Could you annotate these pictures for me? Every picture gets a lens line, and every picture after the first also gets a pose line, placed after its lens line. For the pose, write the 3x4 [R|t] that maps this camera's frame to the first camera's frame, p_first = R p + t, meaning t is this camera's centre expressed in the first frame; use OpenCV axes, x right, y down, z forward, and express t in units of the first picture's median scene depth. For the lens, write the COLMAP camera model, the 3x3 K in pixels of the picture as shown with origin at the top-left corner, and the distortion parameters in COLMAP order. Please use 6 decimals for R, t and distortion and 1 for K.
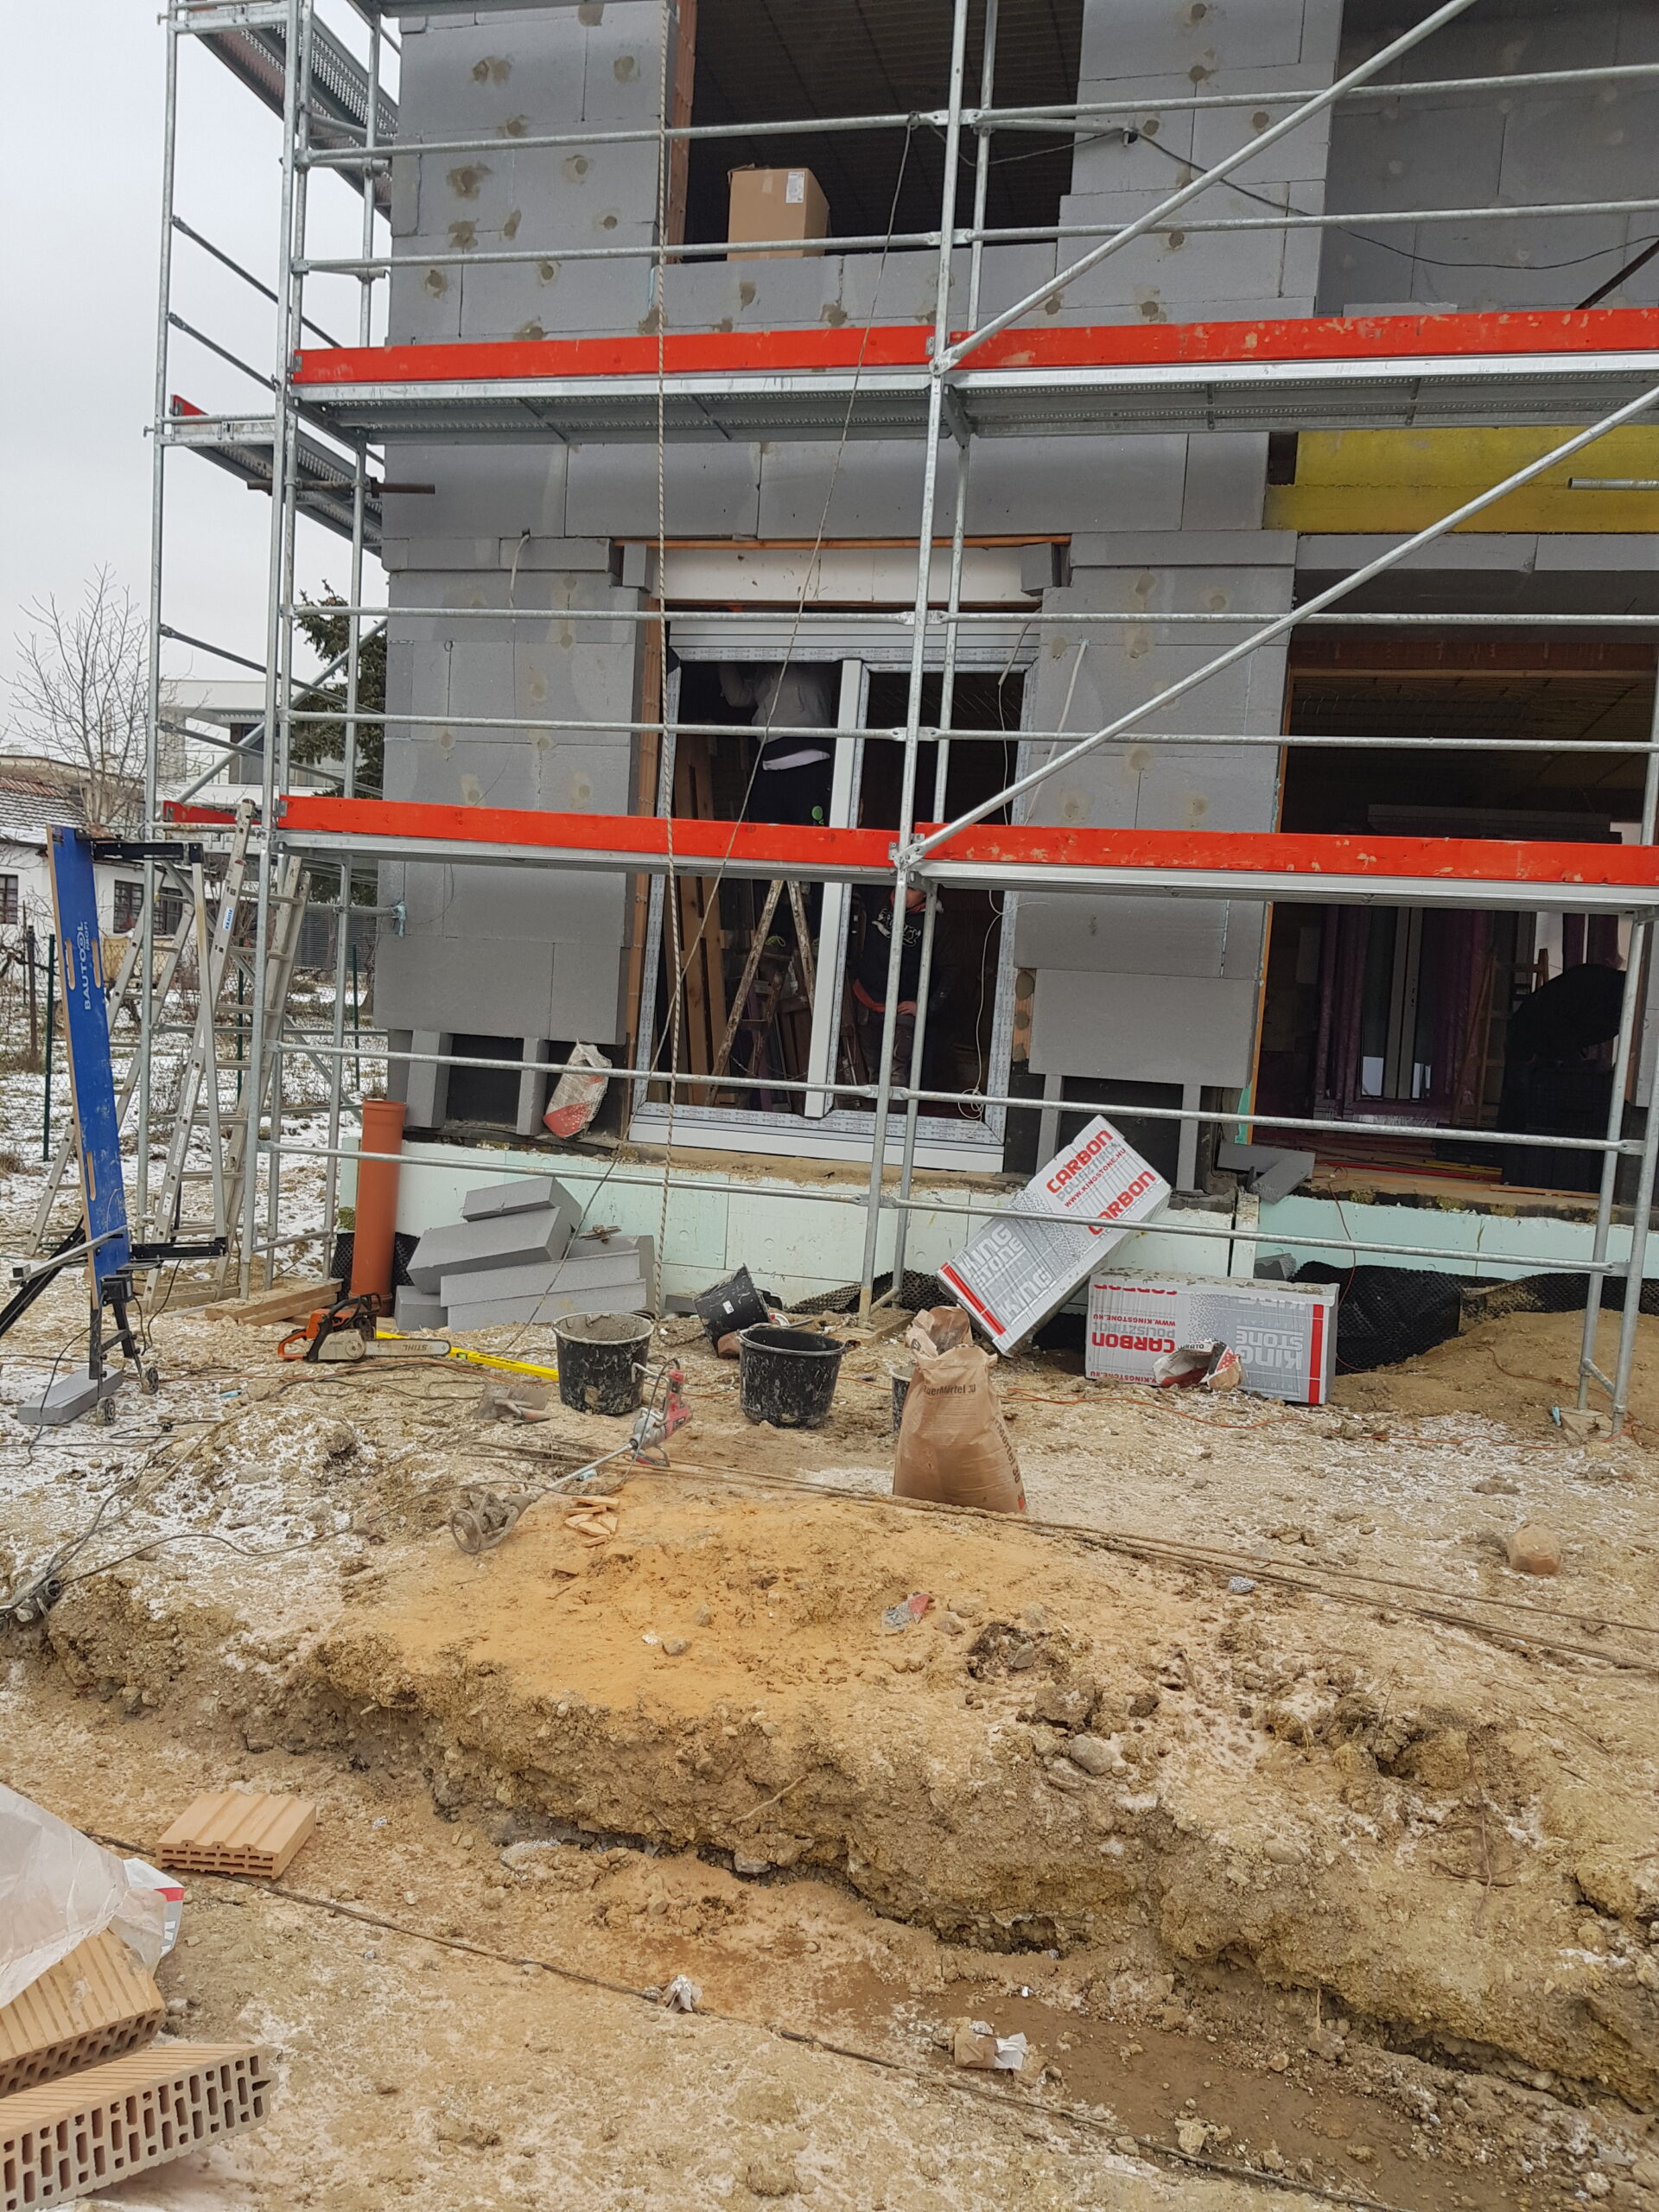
lens RADIAL K [[1672.0, 0, 829.5], [0, 1672.0, 1106.0], [0, 0, 1]] dist [0.041199, -0.055460]
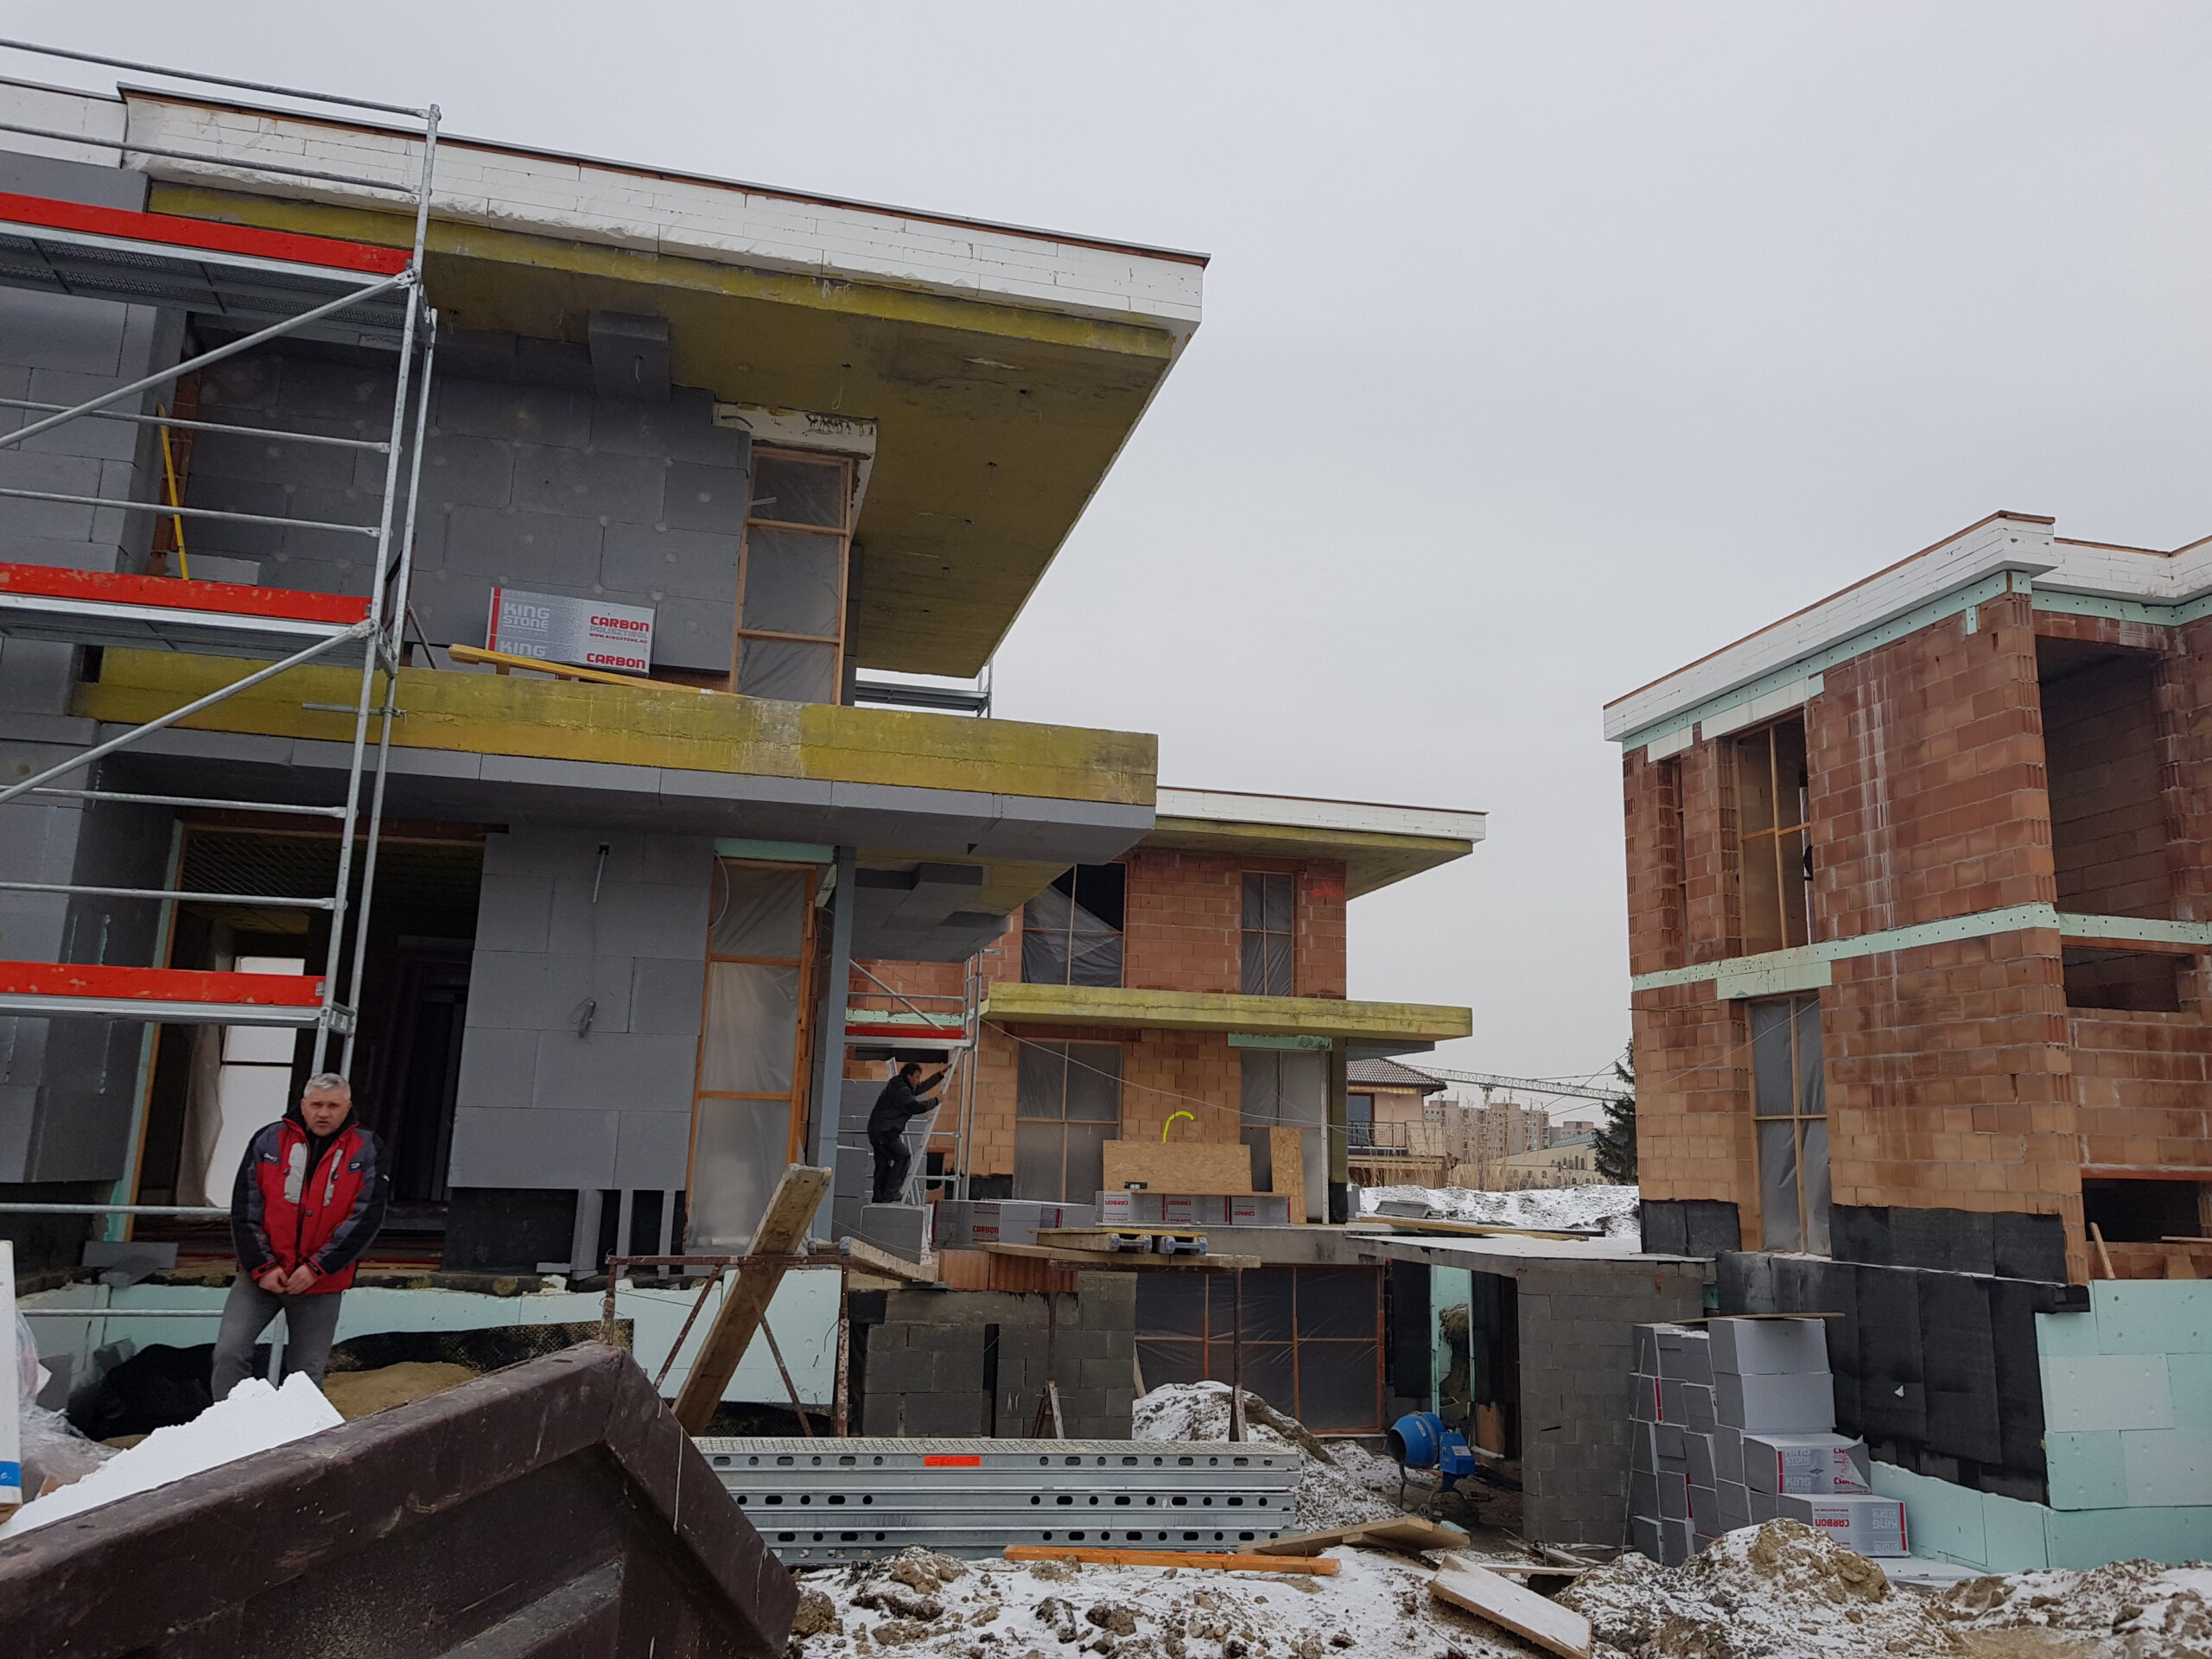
lens RADIAL K [[1672.0, 0, 1106.0], [0, 1672.0, 829.5], [0, 0, 1]] dist [0.041199, -0.055460]
pose [[0.887927, 0.054876, 0.456699, 0.375513], [0.056088, 0.972533, -0.225905, 0.057427], [-0.456552, 0.226203, 0.860461, -0.384437]]
